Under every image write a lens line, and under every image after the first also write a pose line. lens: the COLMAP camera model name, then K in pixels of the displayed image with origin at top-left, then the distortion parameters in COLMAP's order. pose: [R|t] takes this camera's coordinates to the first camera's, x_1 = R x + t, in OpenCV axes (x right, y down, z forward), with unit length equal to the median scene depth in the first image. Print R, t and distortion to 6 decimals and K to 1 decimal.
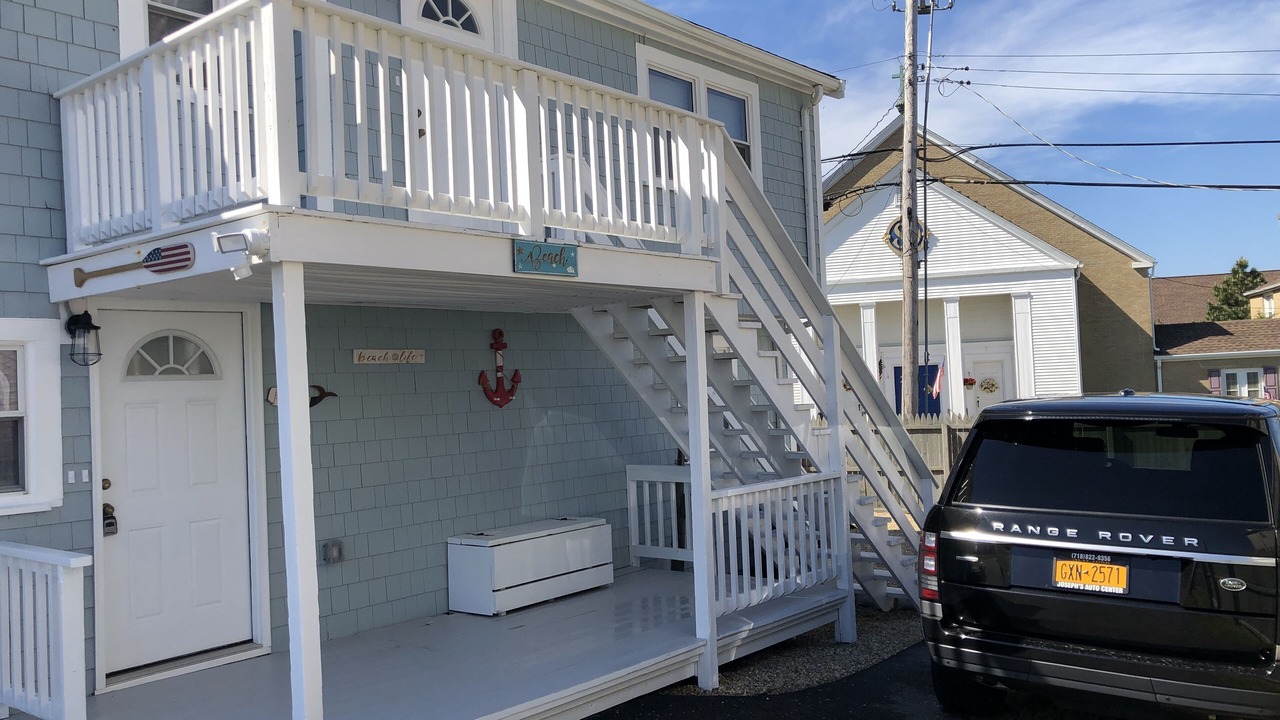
lens RADIAL K [[1002.2, 0, 632.1], [0, 1002.2, 356.4], [0, 0, 1]] dist [0.012118, -0.010427]
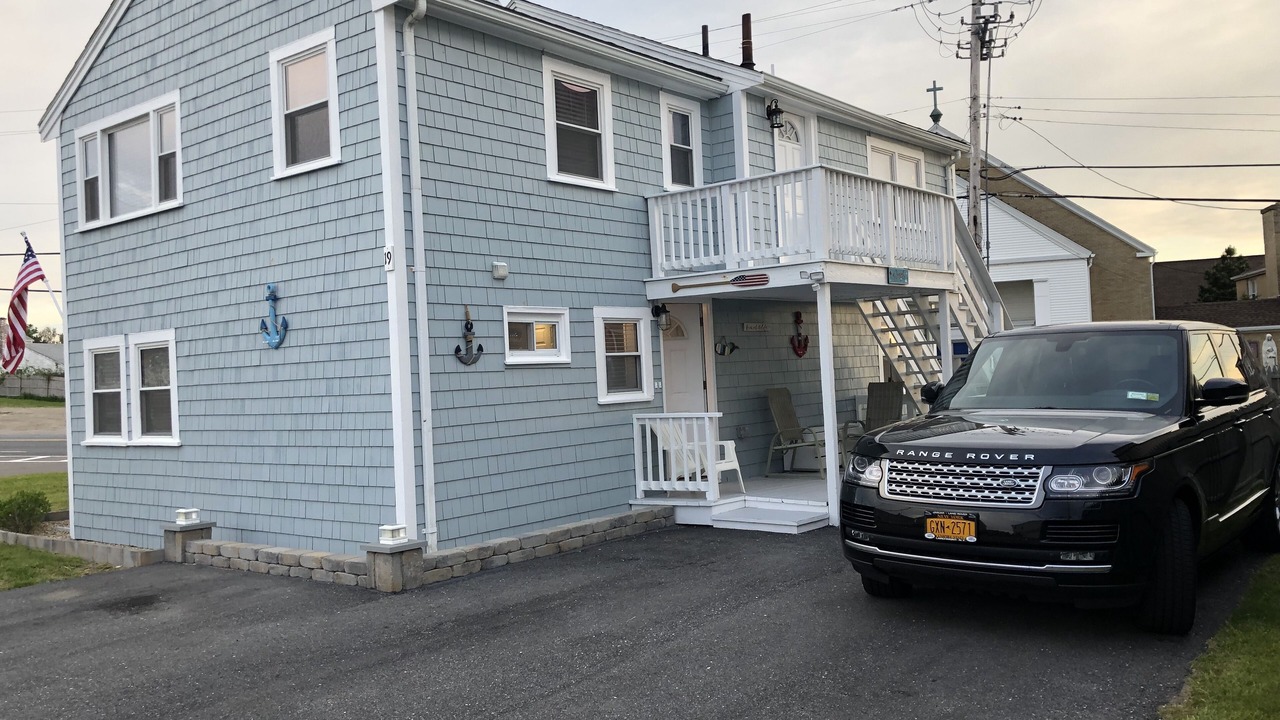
lens RADIAL K [[1002.2, 0, 632.1], [0, 1002.2, 356.4], [0, 0, 1]] dist [0.012118, -0.010427]
pose [[0.999952, -0.000459, 0.009792, -0.177639], [0.000252, 0.999777, 0.021138, 0.005193], [-0.009800, -0.021134, 0.999729, -0.292484]]
